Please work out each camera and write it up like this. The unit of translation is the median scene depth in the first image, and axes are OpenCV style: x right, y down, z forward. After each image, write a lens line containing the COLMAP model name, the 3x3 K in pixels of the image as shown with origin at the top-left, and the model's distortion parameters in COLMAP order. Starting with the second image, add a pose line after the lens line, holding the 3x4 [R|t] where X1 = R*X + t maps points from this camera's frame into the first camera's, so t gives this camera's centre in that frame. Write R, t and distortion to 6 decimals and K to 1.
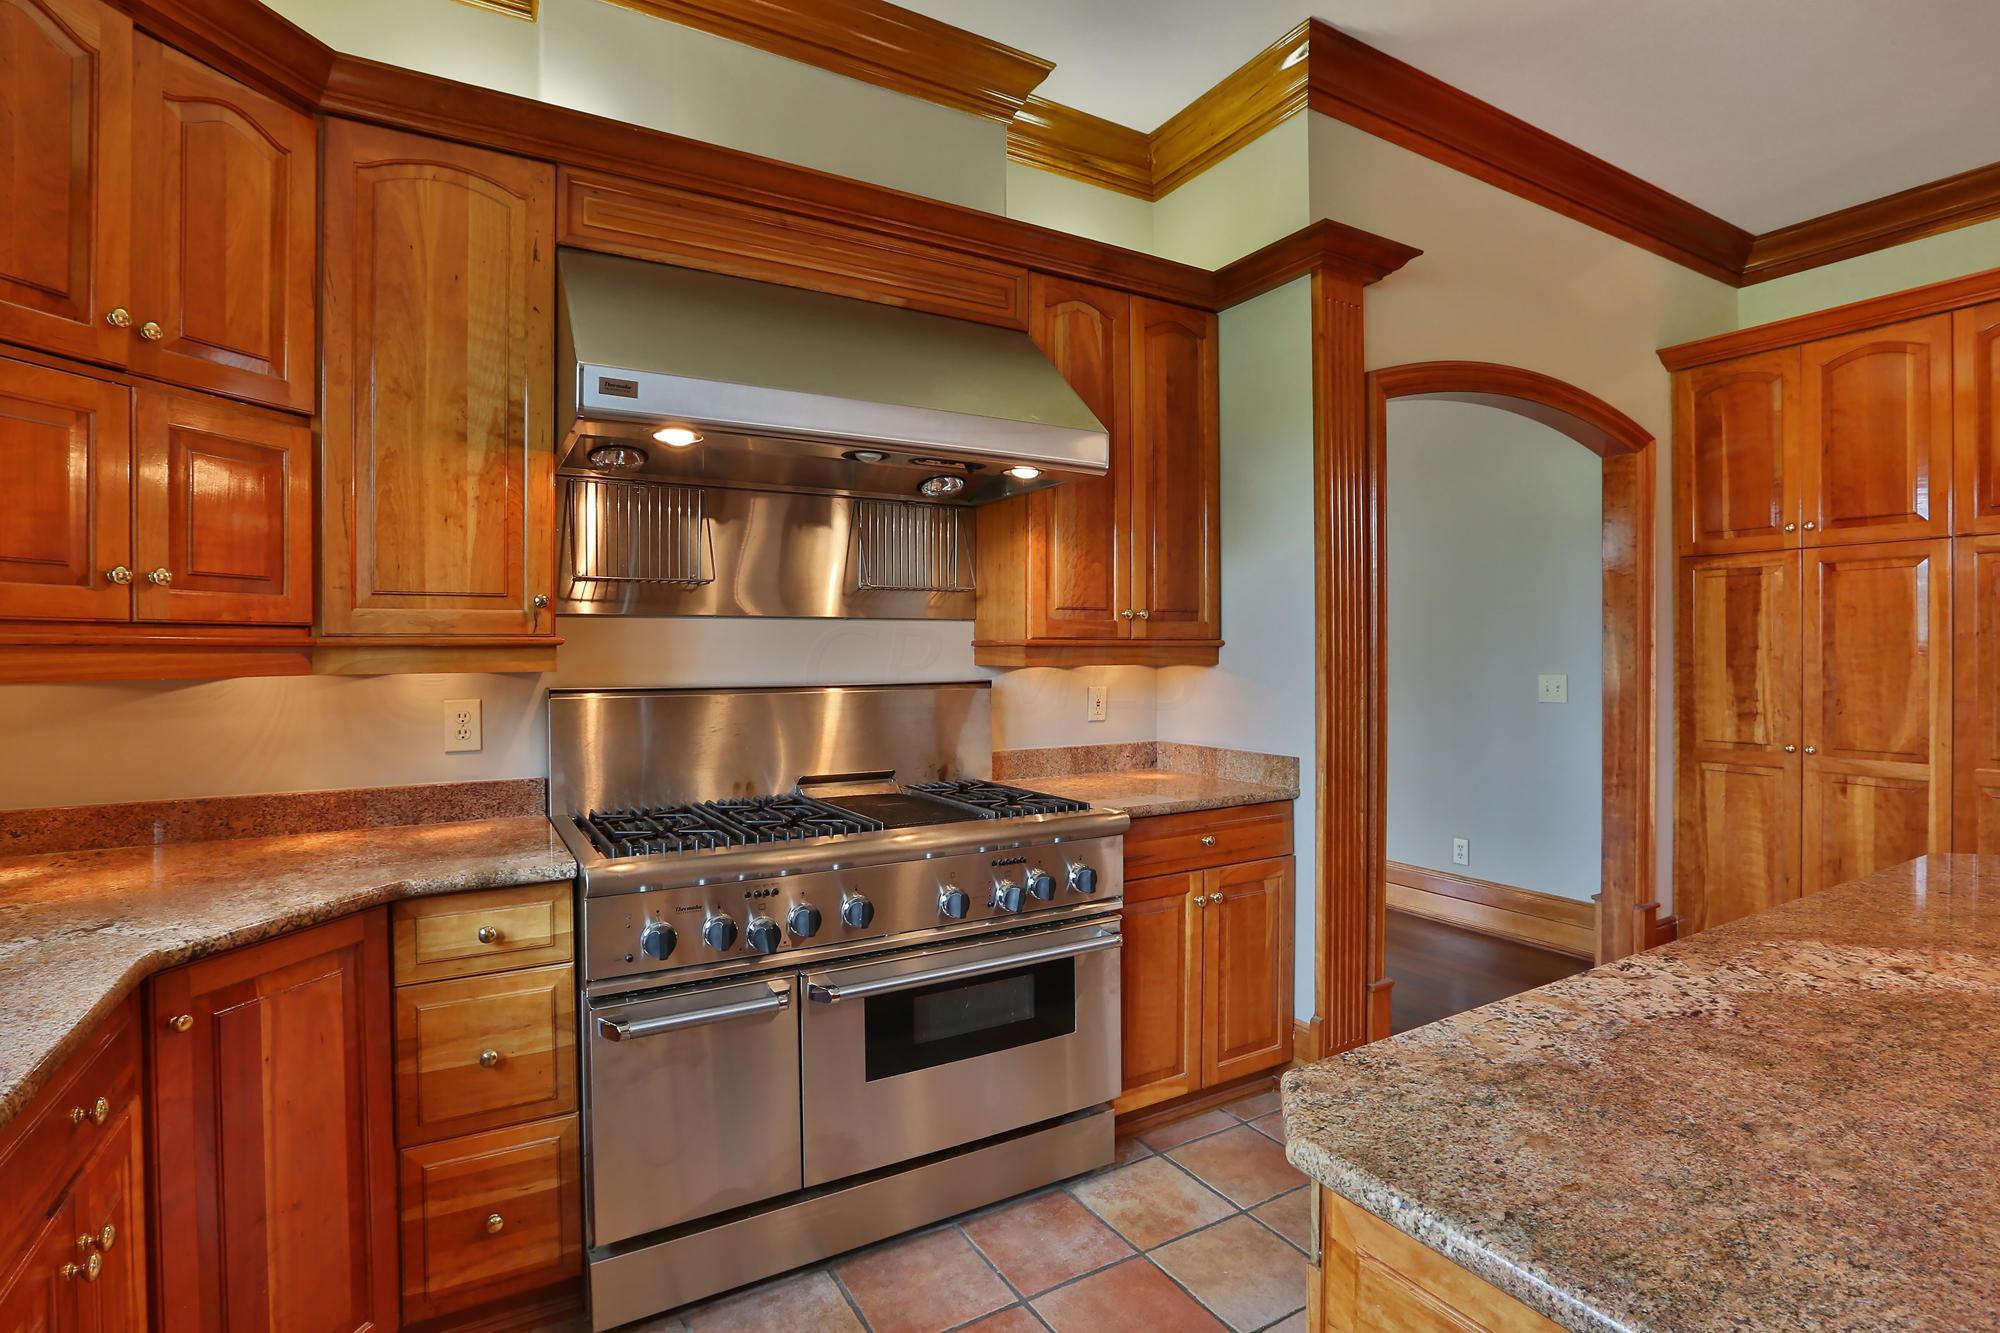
lens RADIAL K [[952.7, 0, 983.9], [0, 952.7, 655.8], [0, 0, 1]] dist [-0.038203, 0.008194]
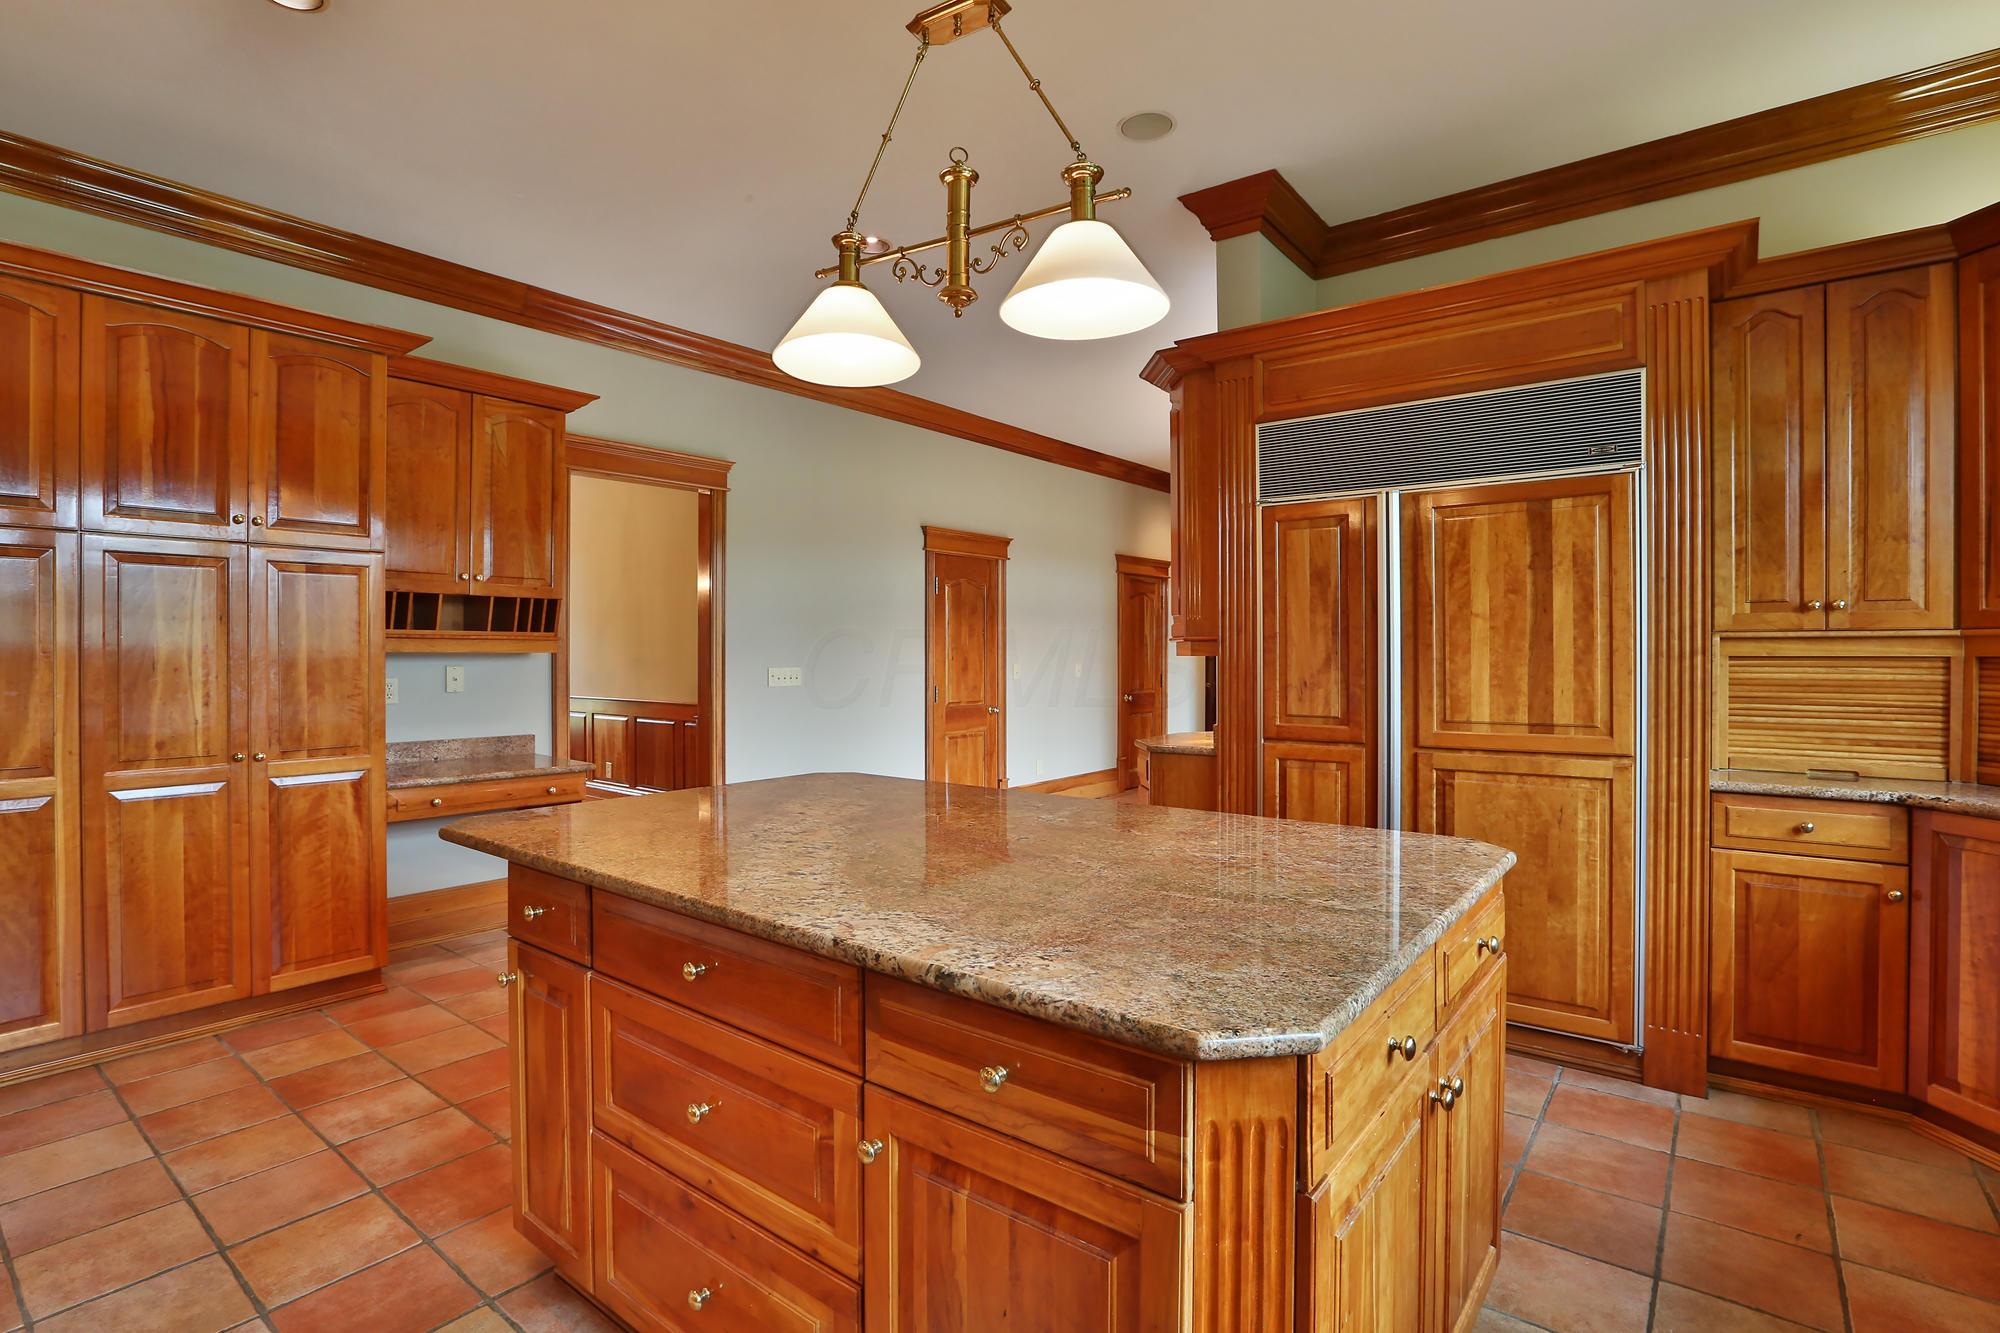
lens RADIAL K [[952.7, 0, 984.8], [0, 952.7, 654.9], [0, 0, 1]] dist [-0.038203, 0.008194]
pose [[-0.373943, 0.003033, 0.927447, -0.486798], [0.007628, 0.999971, -0.000194, 0.012139], [-0.927420, 0.007002, -0.373955, 1.383288]]
